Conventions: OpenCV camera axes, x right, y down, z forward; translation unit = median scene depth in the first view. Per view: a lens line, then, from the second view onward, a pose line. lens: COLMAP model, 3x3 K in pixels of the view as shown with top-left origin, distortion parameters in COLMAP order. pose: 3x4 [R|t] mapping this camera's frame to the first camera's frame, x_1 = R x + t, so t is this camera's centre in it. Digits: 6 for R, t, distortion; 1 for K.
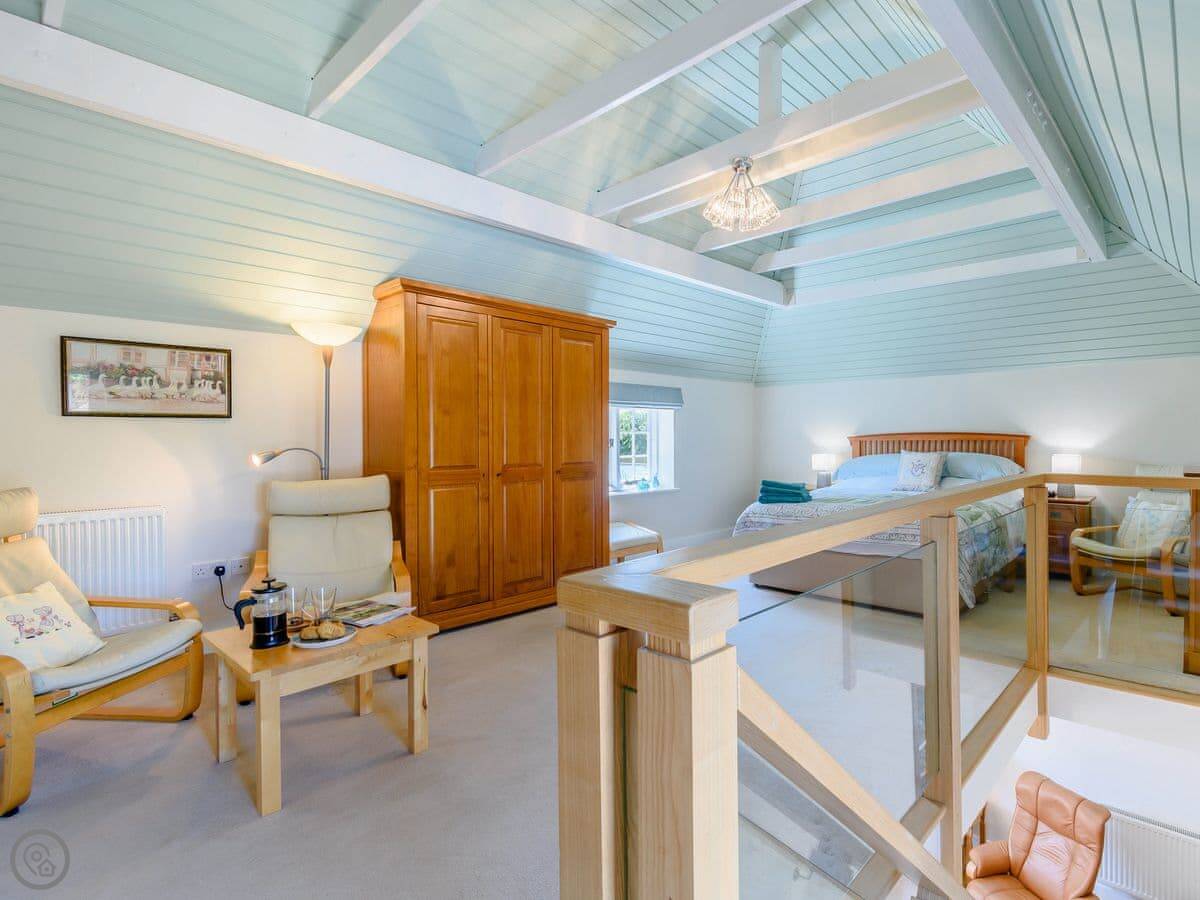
lens RADIAL K [[617.4, 0, 682.2], [0, 617.4, 440.5], [0, 0, 1]] dist [-0.000445, -0.000298]
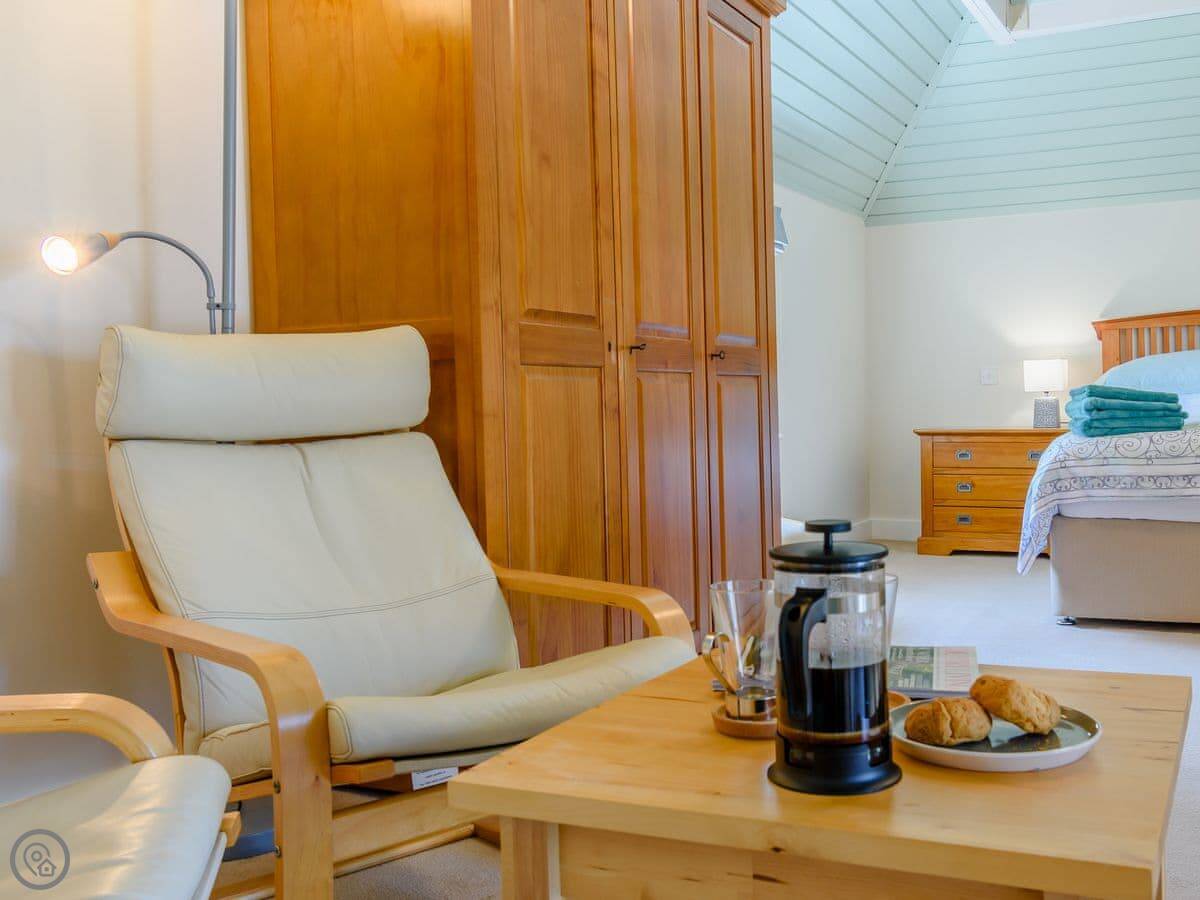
lens RADIAL K [[1201.9, 0, 703.2], [0, 1201.9, 418.4], [0, 0, 1]] dist [-0.001970, -0.010260]
pose [[0.960808, -0.023648, 0.276204, -0.468055], [0.024241, 0.999705, 0.001266, 0.100234], [-0.276153, 0.005479, 0.961098, 0.301472]]
